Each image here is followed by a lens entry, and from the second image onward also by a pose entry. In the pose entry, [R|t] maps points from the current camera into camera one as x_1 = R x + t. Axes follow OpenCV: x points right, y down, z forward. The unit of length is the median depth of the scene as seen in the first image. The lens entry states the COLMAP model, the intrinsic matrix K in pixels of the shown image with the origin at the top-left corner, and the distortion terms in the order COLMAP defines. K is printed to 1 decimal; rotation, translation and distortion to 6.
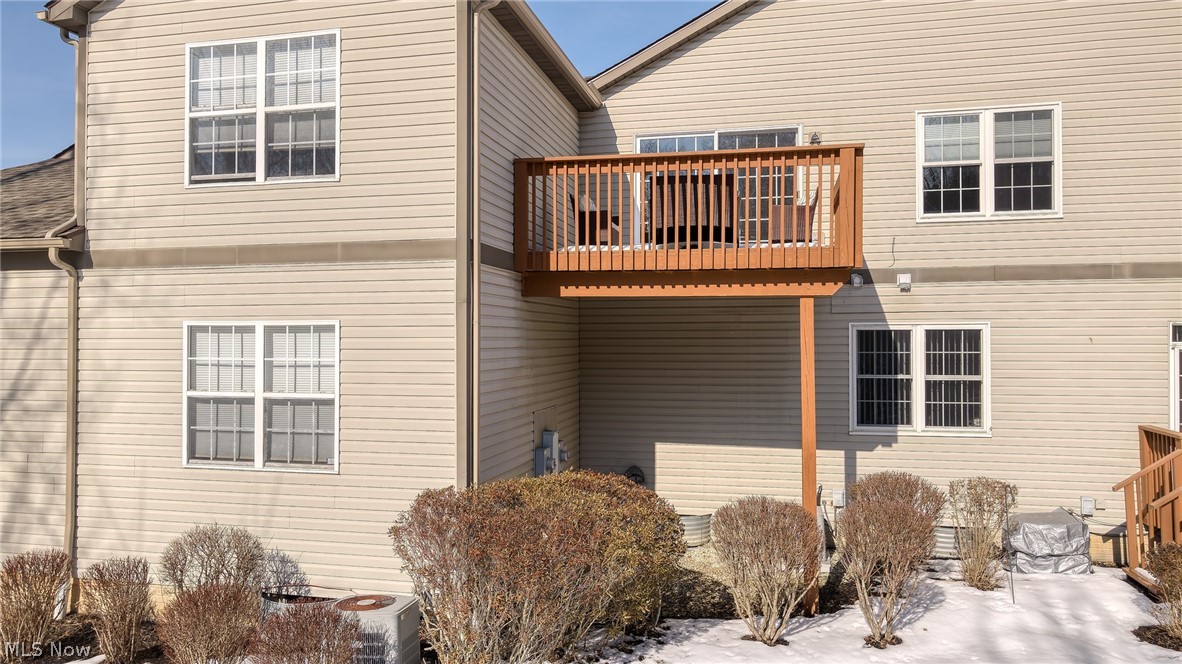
lens RADIAL K [[827.4, 0, 596.8], [0, 827.4, 333.4], [0, 0, 1]] dist [0.008312, 0.003748]
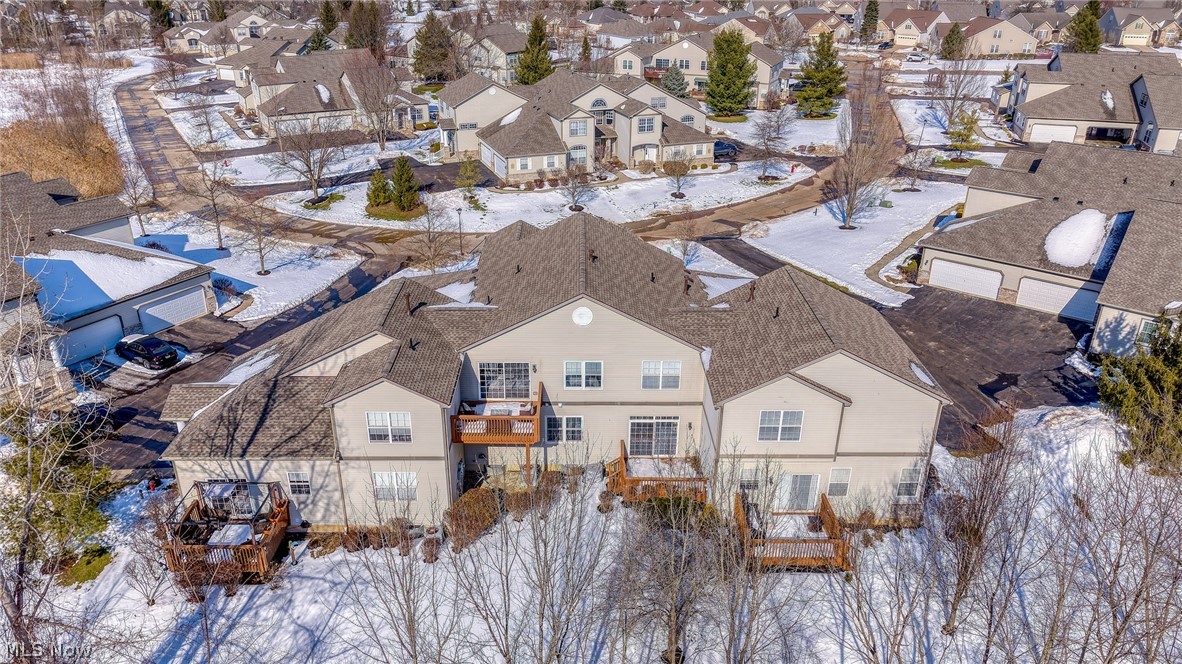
lens RADIAL K [[827.4, 0, 589.5], [0, 827.4, 334.4], [0, 0, 1]] dist [0.008312, 0.003748]
pose [[0.970484, -0.095455, 0.221469, -0.238918], [-0.010779, 0.900247, 0.435246, -1.835338], [-0.240923, -0.424787, 0.872647, -1.899115]]
